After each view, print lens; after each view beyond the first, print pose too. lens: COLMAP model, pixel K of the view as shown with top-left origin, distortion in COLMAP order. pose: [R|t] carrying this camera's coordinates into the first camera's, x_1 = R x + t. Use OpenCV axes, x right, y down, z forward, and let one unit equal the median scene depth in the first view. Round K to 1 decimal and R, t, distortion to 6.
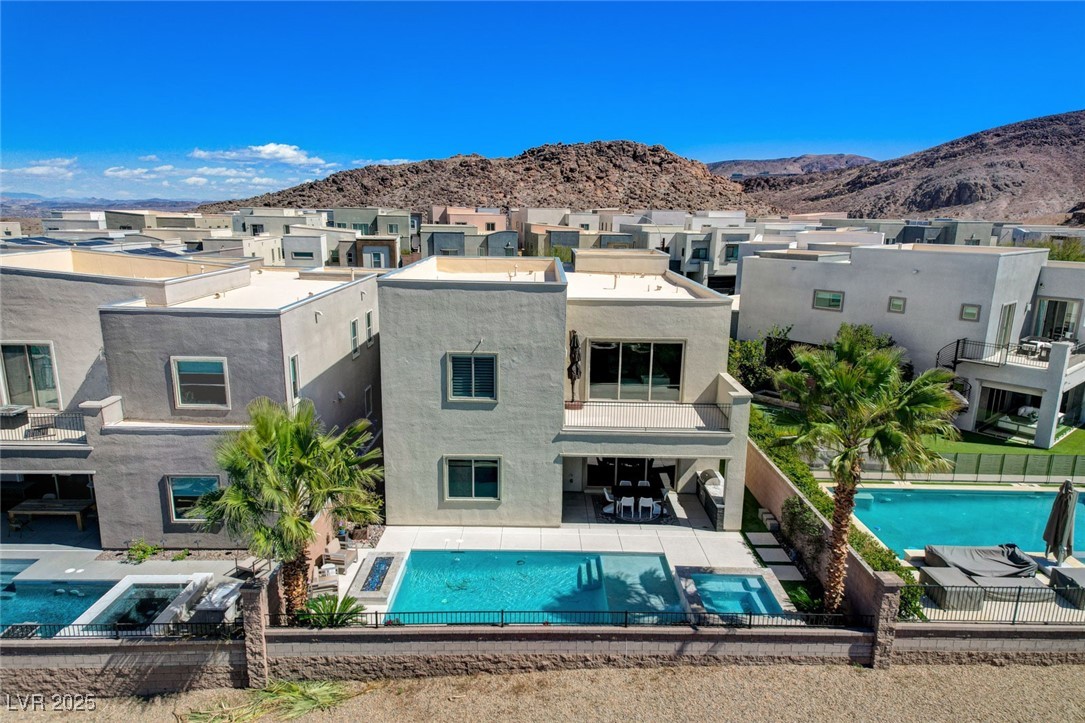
lens RADIAL K [[669.7, 0, 541.3], [0, 669.7, 367.3], [0, 0, 1]] dist [0.091458, -0.071233]
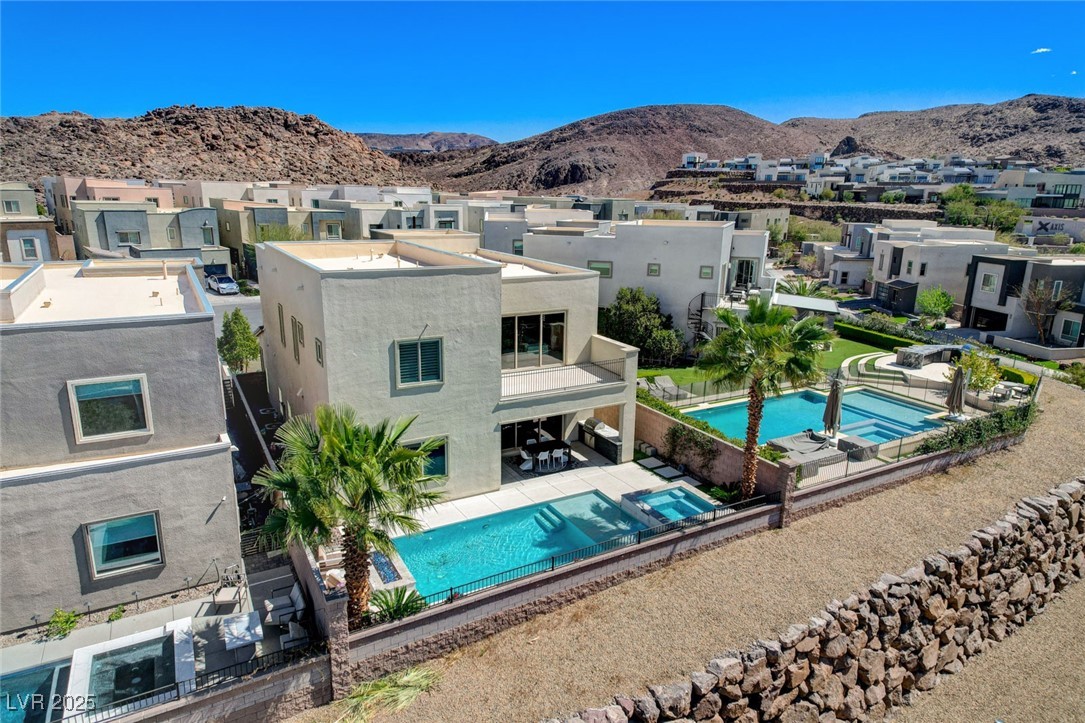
lens RADIAL K [[669.7, 0, 541.3], [0, 669.7, 367.3], [0, 0, 1]] dist [0.091458, -0.071233]
pose [[0.873973, -0.125947, 0.469370, -0.375636], [0.108729, 0.992026, 0.063737, -0.020143], [-0.473655, -0.004670, 0.880698, 0.008302]]
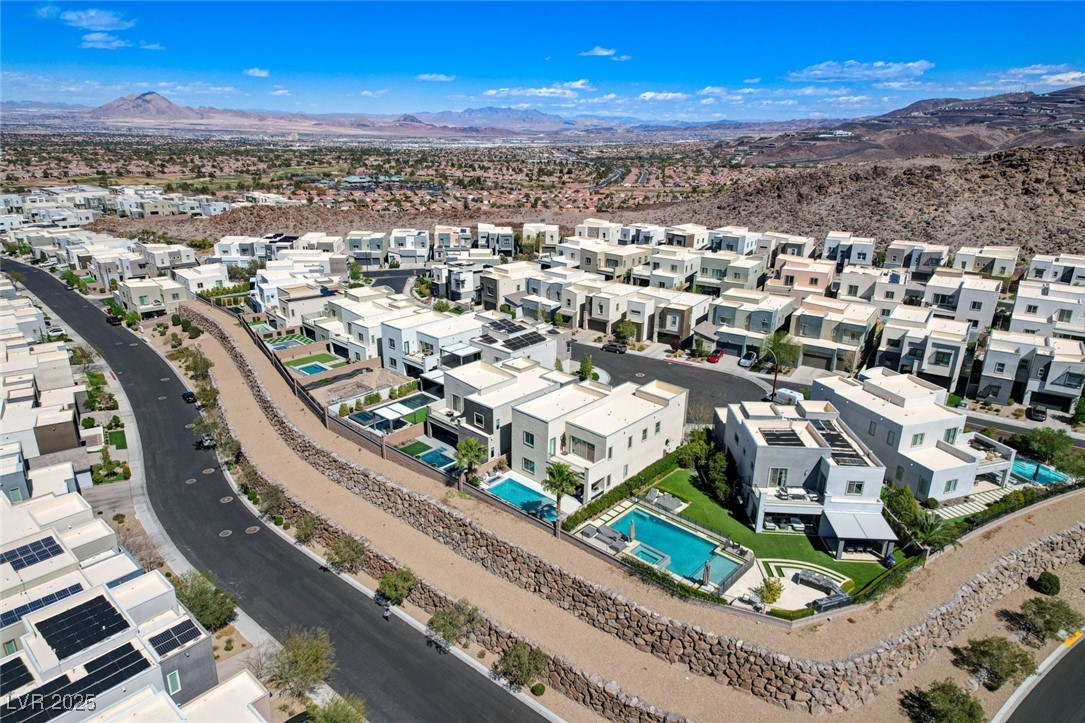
lens RADIAL K [[668.9, 0, 543.6], [0, 668.9, 369.4], [0, 0, 1]] dist [0.085418, -0.065320]
pose [[0.734756, 0.231264, -0.637692, 1.938351], [-0.158593, 0.972601, 0.169989, -0.870334], [0.659532, -0.023767, 0.751301, -1.480084]]
